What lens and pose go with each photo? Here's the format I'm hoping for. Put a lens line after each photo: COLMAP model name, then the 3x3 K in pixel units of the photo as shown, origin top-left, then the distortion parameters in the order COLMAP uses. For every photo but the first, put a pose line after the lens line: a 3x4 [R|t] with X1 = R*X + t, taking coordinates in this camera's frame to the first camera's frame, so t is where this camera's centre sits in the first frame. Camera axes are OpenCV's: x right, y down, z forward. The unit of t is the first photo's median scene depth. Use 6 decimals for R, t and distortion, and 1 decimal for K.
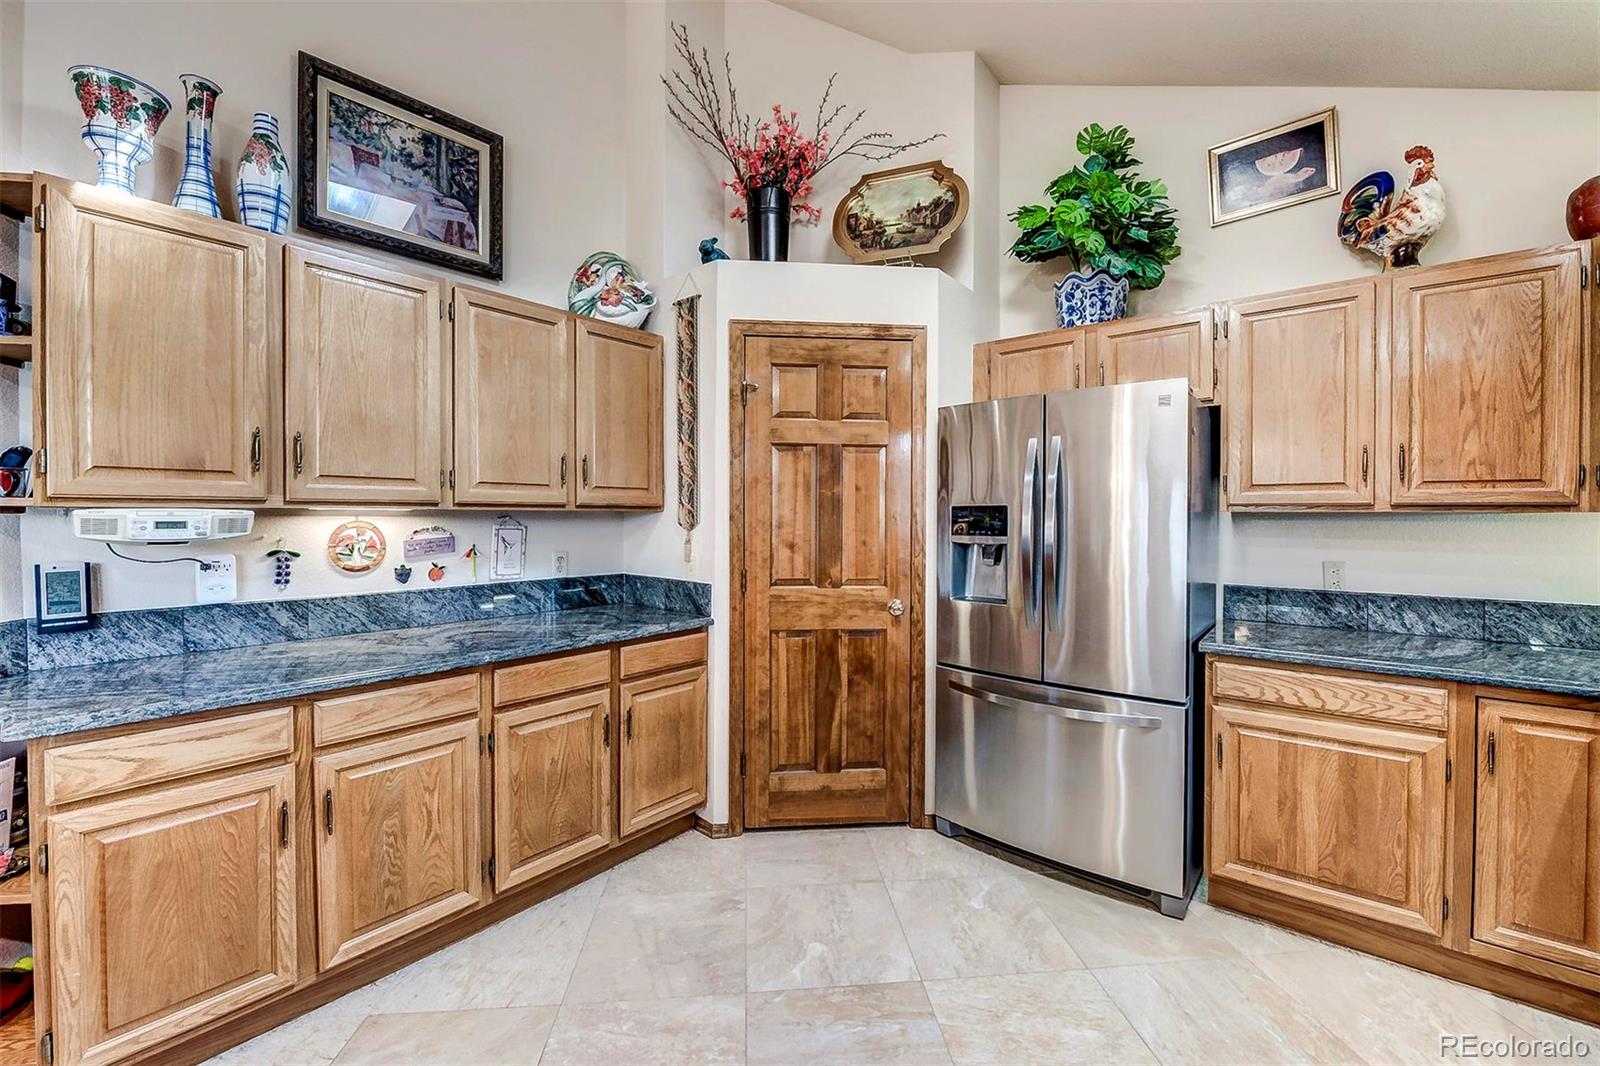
lens RADIAL K [[642.1, 0, 822.0], [0, 642.1, 521.7], [0, 0, 1]] dist [-0.009534, -0.001192]
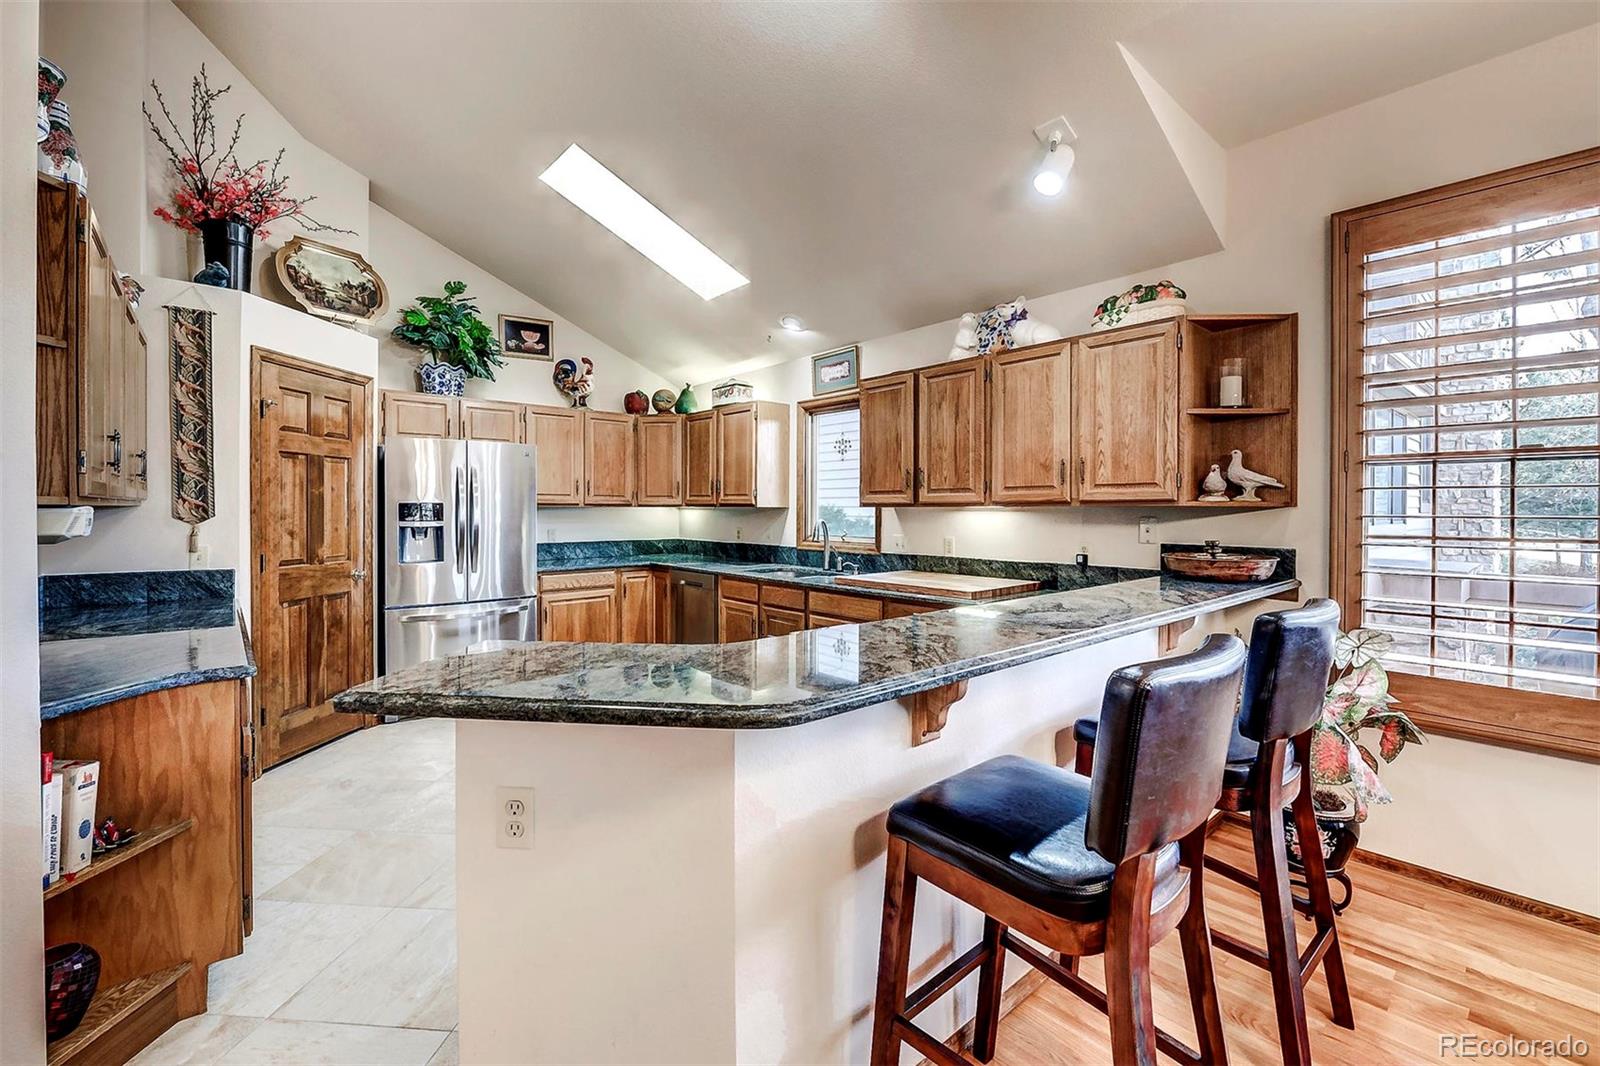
lens RADIAL K [[673.4, 0, 811.6], [0, 673.4, 516.0], [0, 0, 1]] dist [-0.013086, -0.000591]
pose [[0.157246, -0.014516, 0.987453, -1.181874], [0.008051, 0.999878, 0.013416, -0.005871], [-0.987527, 0.005840, 0.157344, -0.212523]]
